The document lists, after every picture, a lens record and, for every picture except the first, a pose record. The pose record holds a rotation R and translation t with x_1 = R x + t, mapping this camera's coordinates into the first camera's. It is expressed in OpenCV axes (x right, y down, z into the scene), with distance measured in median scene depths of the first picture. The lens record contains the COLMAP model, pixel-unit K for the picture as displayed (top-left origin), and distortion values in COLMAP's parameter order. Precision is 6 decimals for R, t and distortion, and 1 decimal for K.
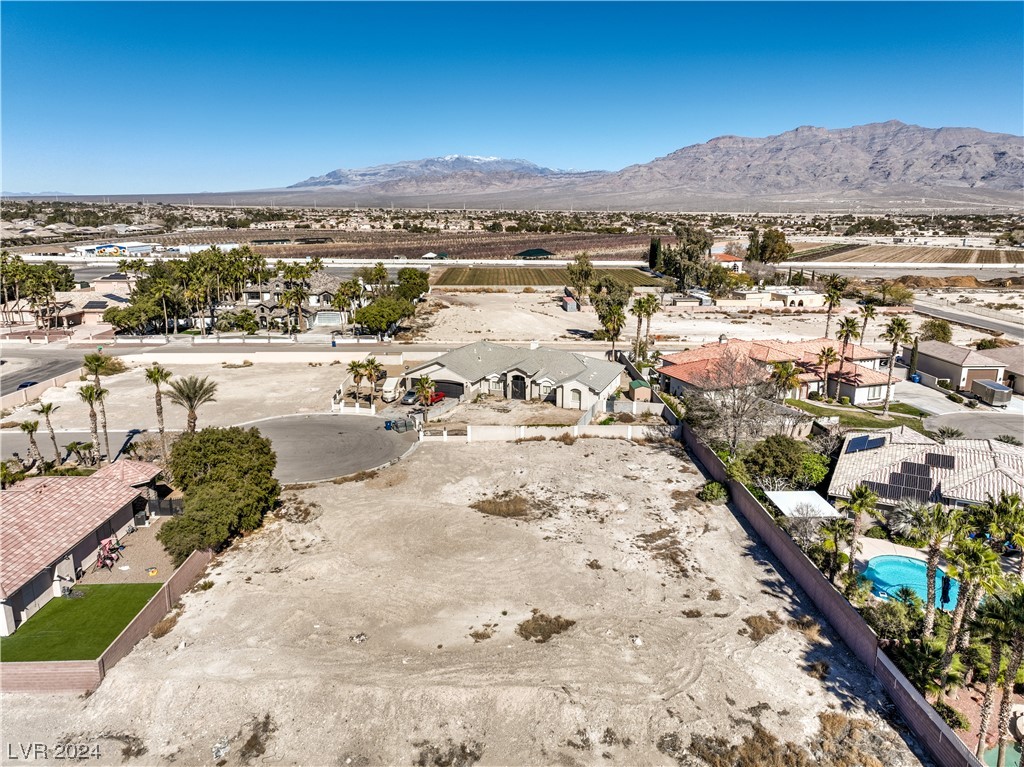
lens RADIAL K [[718.1, 0, 515.2], [0, 718.1, 382.7], [0, 0, 1]] dist [0.004037, 0.012849]
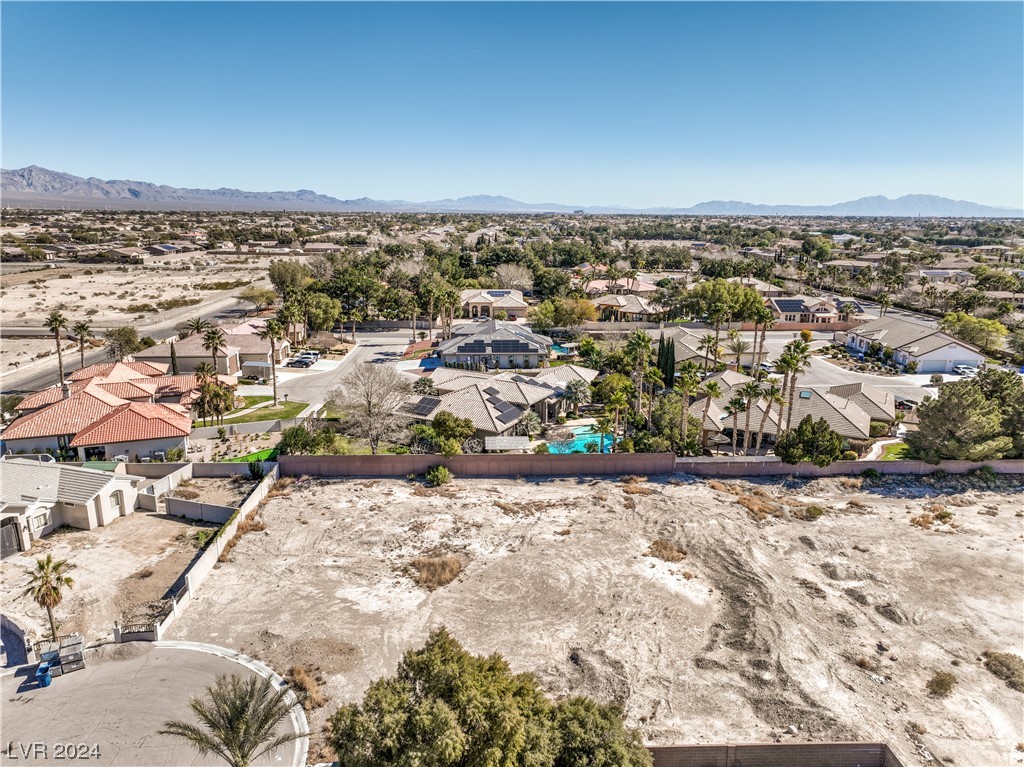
lens RADIAL K [[718.1, 0, 515.2], [0, 718.1, 382.7], [0, 0, 1]] dist [0.004037, 0.012849]
pose [[-0.012076, -0.242354, 0.970113, -0.662490], [0.227803, 0.944004, 0.238667, -0.194670], [-0.973632, 0.223877, 0.043809, 0.634497]]
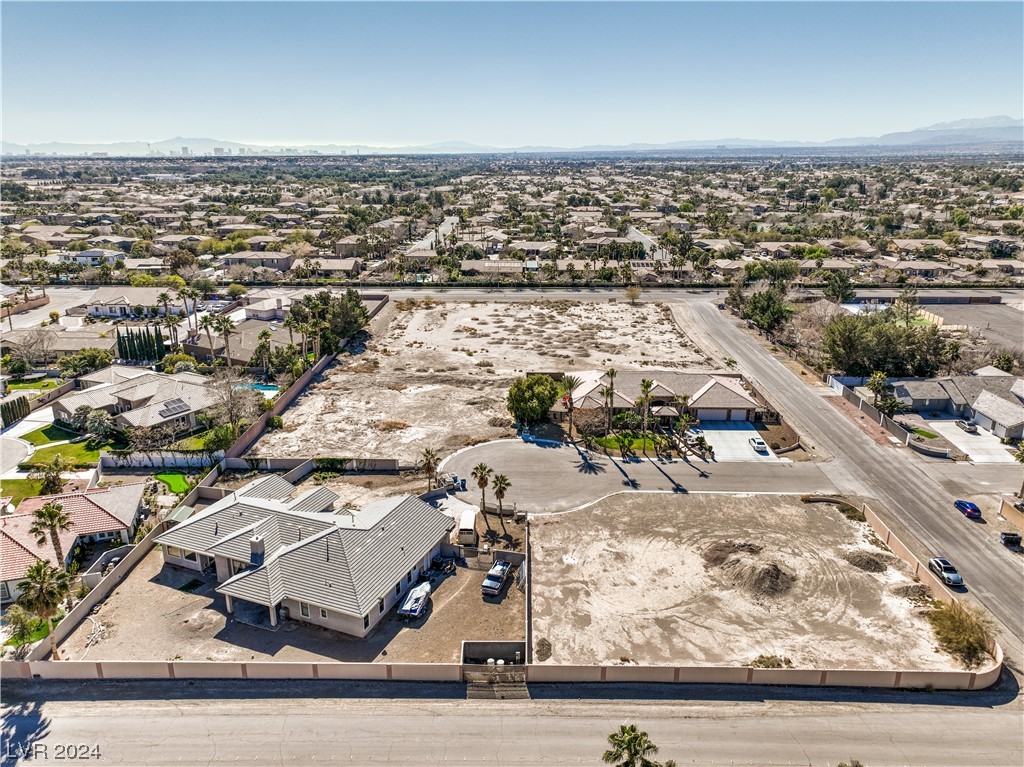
lens RADIAL K [[721.0, 0, 515.5], [0, 721.0, 379.4], [0, 0, 1]] dist [0.006131, 0.005065]
pose [[-0.999213, -0.020976, 0.033653, -0.310134], [-0.000656, 0.857276, 0.514857, -0.705753], [-0.039650, 0.514430, -0.856615, 1.990894]]
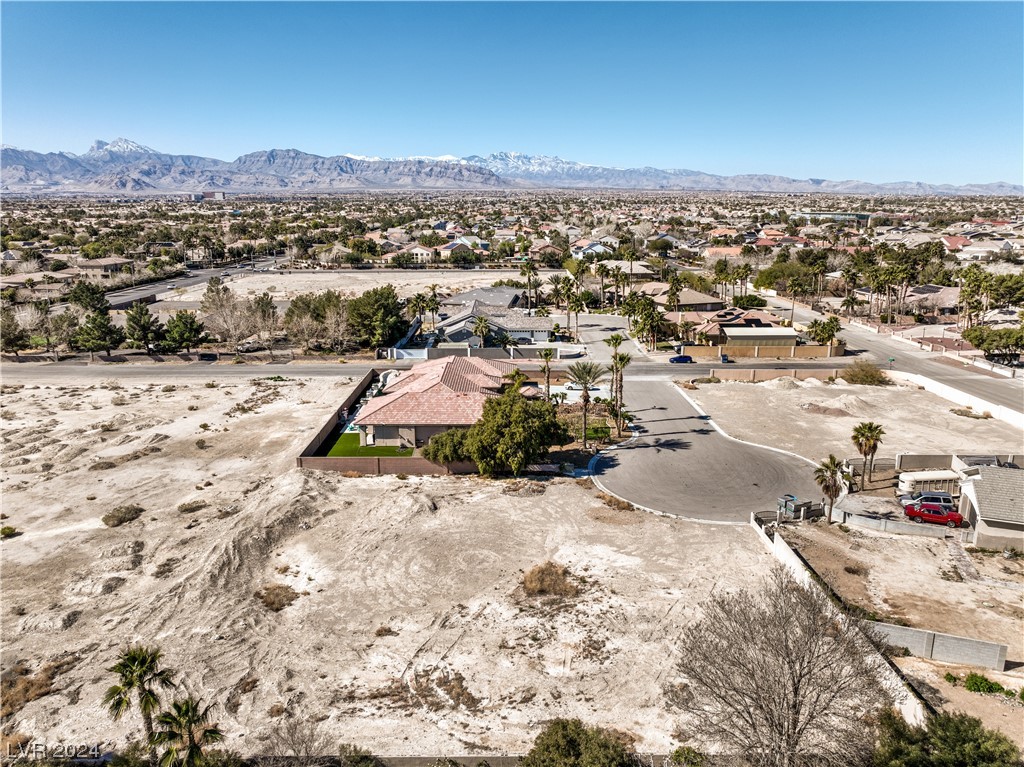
lens RADIAL K [[718.1, 0, 515.2], [0, 718.1, 382.7], [0, 0, 1]] dist [0.004037, 0.012849]
pose [[-0.015016, 0.231124, -0.972808, 0.583745], [-0.234126, 0.945058, 0.228145, -0.177973], [0.972090, 0.231185, 0.039921, 0.685927]]
